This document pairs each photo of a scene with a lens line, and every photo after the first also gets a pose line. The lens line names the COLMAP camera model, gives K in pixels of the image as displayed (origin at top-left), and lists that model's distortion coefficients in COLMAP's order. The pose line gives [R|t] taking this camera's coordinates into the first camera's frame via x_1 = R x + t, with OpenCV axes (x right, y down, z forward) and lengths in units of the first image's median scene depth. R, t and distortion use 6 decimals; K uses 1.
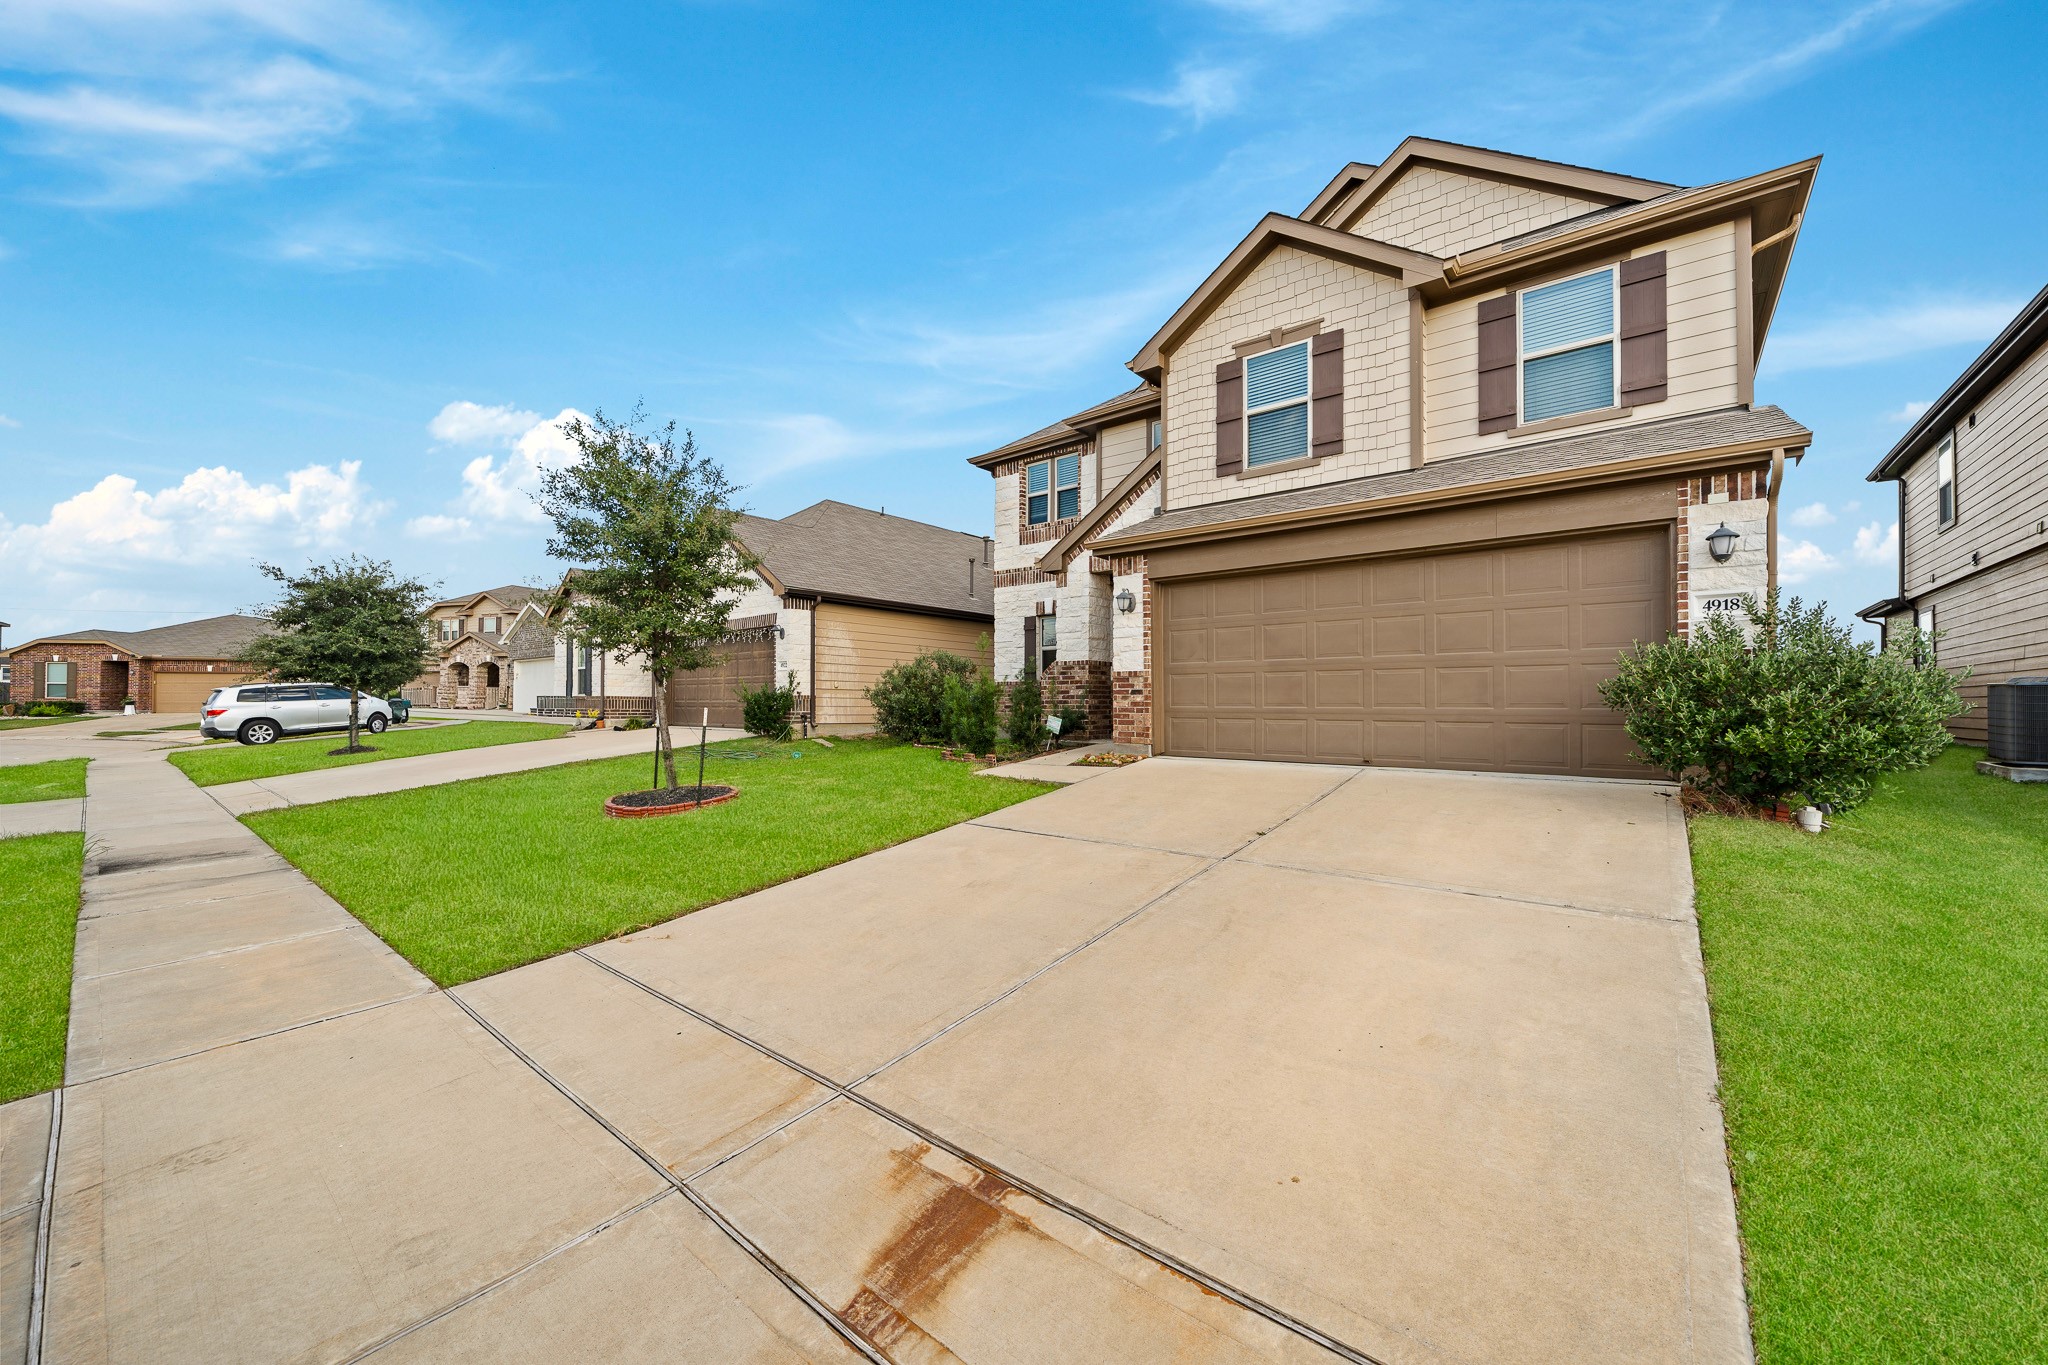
lens RADIAL K [[773.2, 0, 1022.5], [0, 773.2, 692.3], [0, 0, 1]] dist [0.000008, 0.000000]
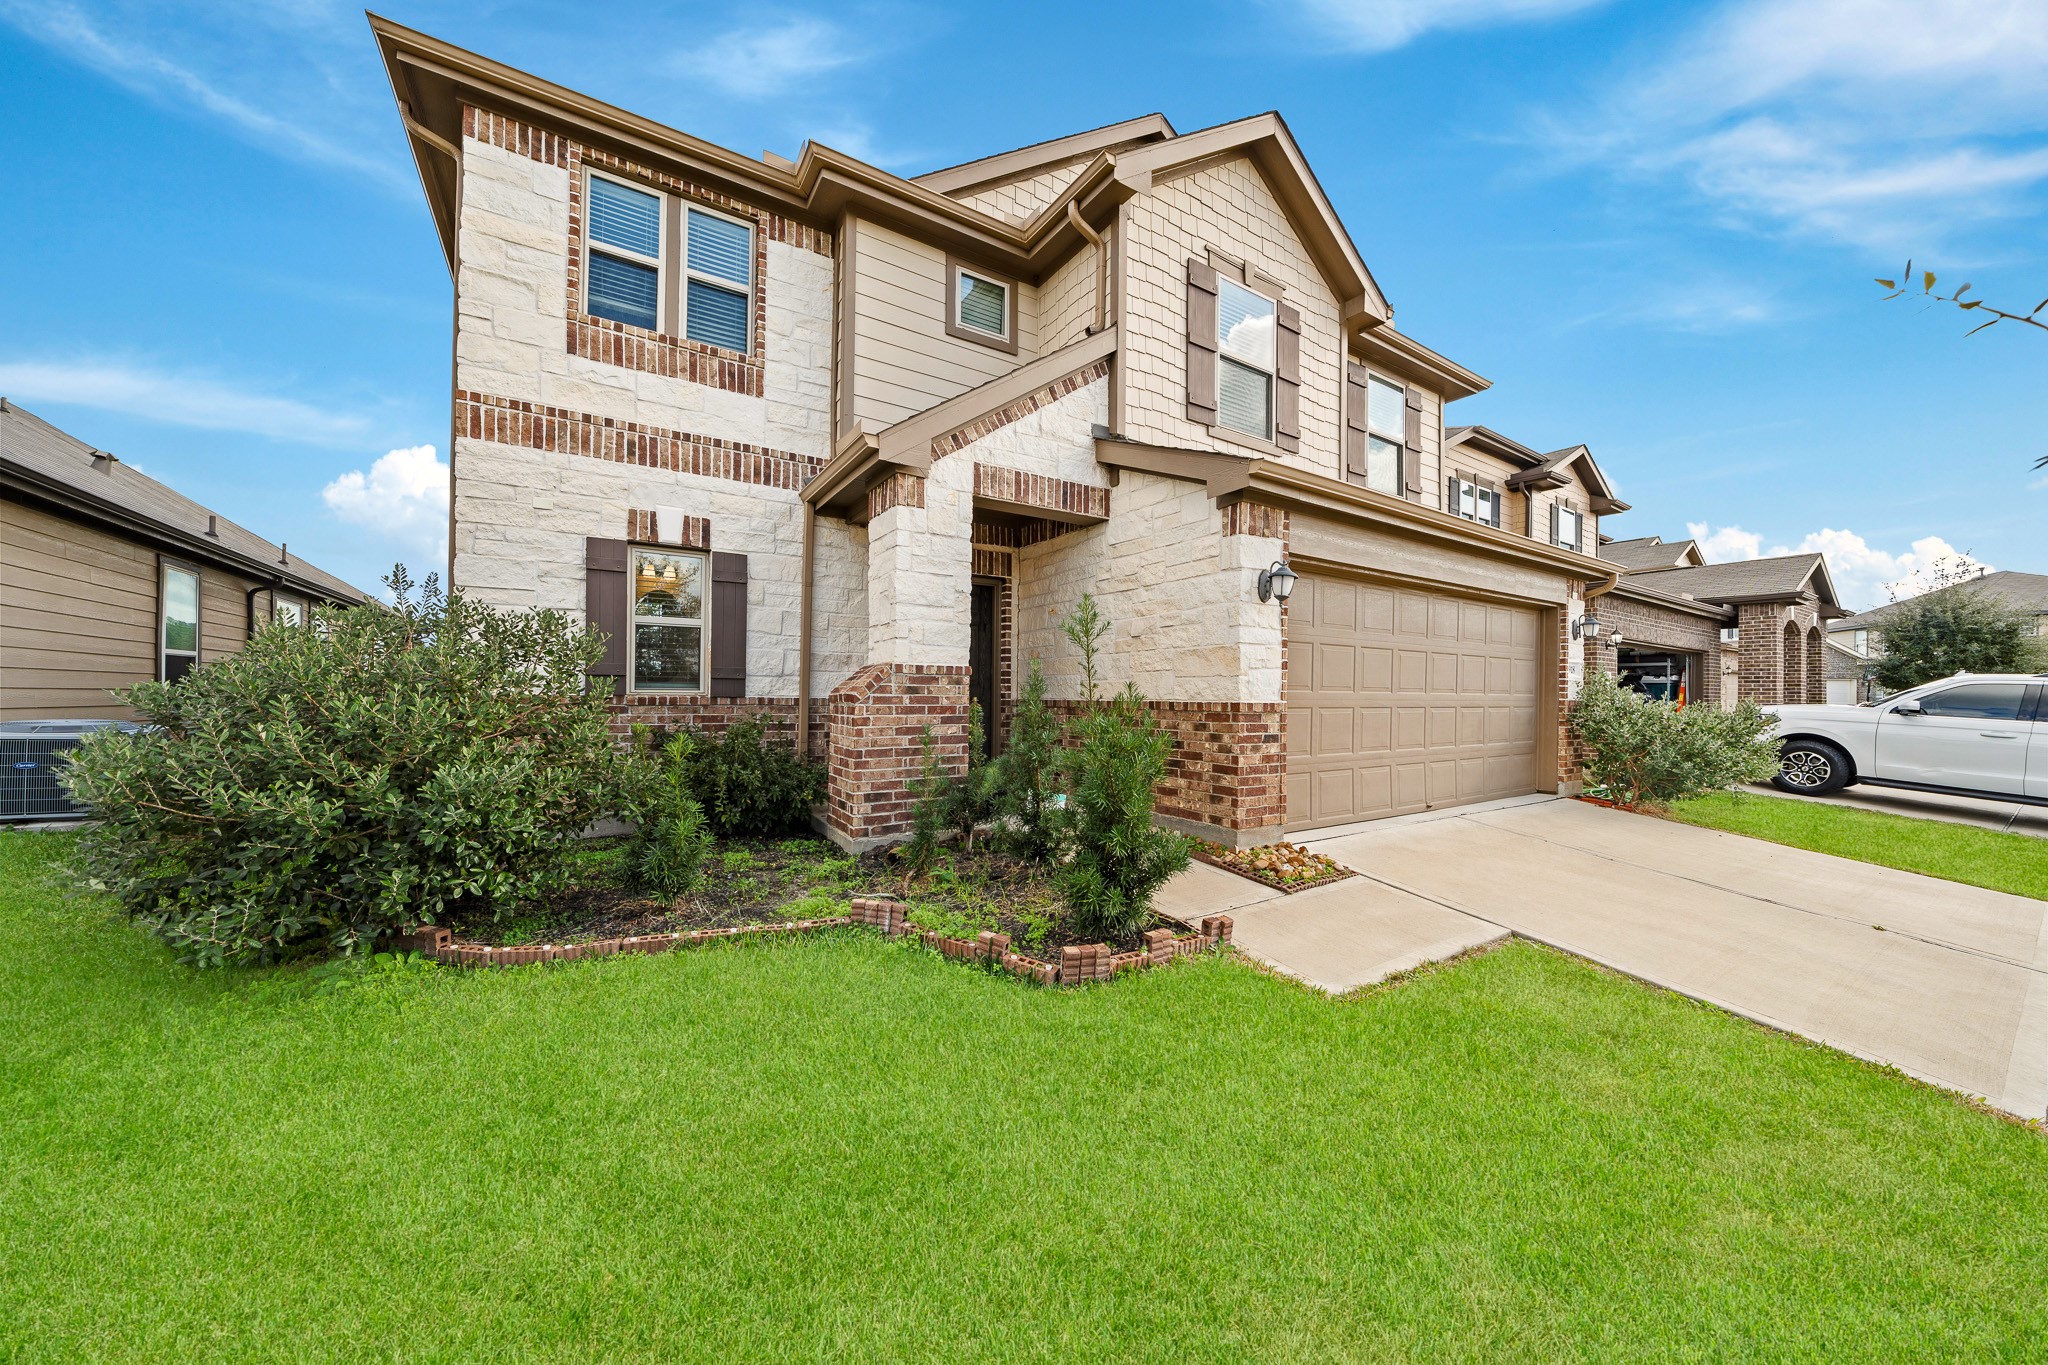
lens RADIAL K [[698.3, 0, 1023.9], [0, 698.3, 686.6], [0, 0, 1]] dist [-0.000150, -0.000008]
pose [[0.306585, 0.010178, 0.951789, -0.332708], [-0.022104, 0.999749, -0.003571, -0.026890], [-0.951587, -0.019944, 0.306733, 0.805437]]
